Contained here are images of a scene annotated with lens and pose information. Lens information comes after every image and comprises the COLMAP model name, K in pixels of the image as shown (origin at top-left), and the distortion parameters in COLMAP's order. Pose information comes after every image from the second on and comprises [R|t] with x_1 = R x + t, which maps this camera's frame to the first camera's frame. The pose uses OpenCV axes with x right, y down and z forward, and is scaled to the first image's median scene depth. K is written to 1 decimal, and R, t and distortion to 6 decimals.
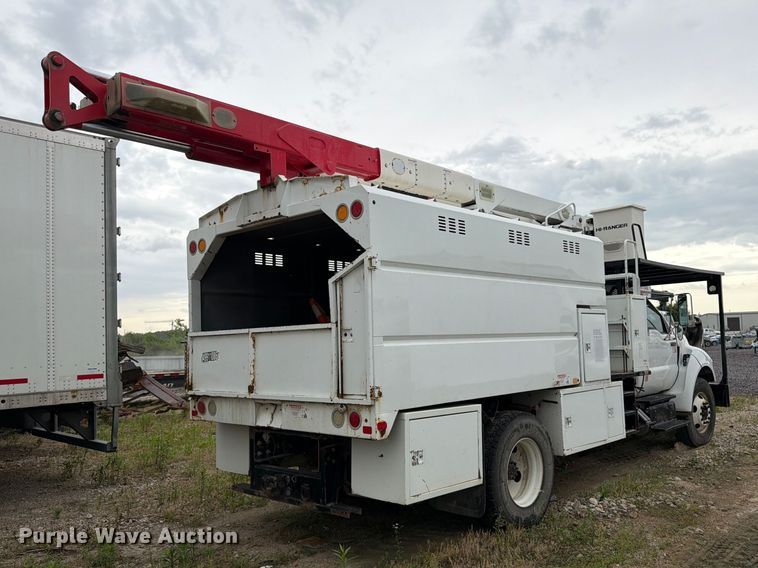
lens RADIAL K [[654.9, 0, 409.8], [0, 654.9, 305.9], [0, 0, 1]] dist [0.004205, -0.010573]
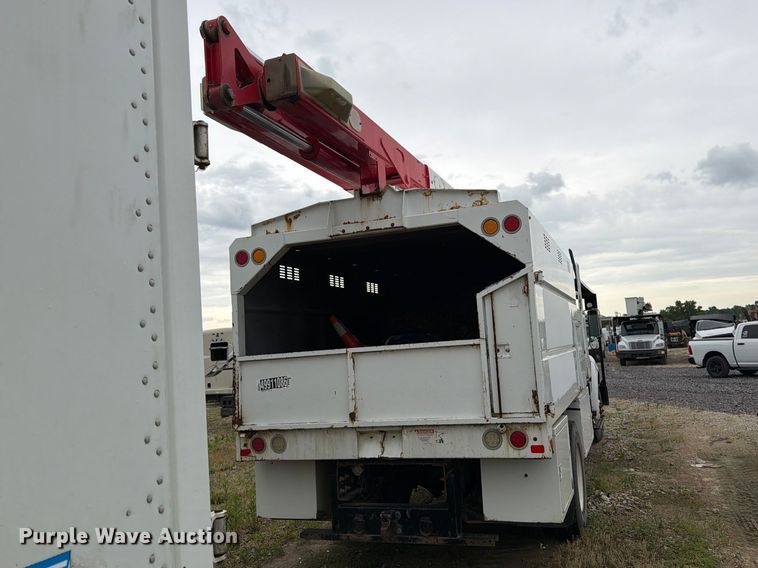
lens RADIAL K [[610.5, 0, 427.4], [0, 610.5, 271.6], [0, 0, 1]] dist [0.125778, -0.232539]
pose [[0.914382, 0.019021, 0.404404, -0.452401], [0.015254, 0.996568, -0.081365, -0.000700], [-0.404564, 0.080567, 0.910954, 0.160980]]
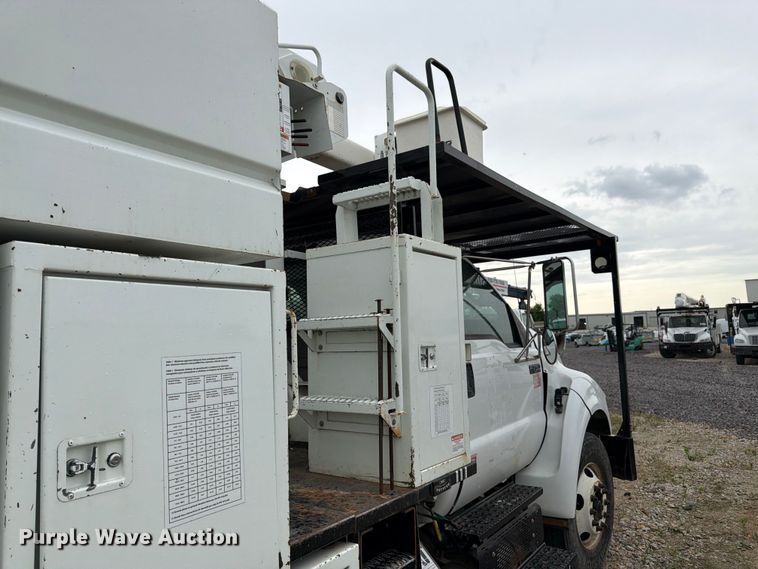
lens RADIAL K [[542.0, 0, 379.0], [0, 542.0, 284.5], [0, 0, 1]] dist [0.080302, -0.155720]
pose [[0.993953, 0.007592, 0.109546, 0.386789], [-0.002701, 0.998995, -0.044732, 0.023818], [-0.109775, 0.044166, 0.992975, 0.970345]]
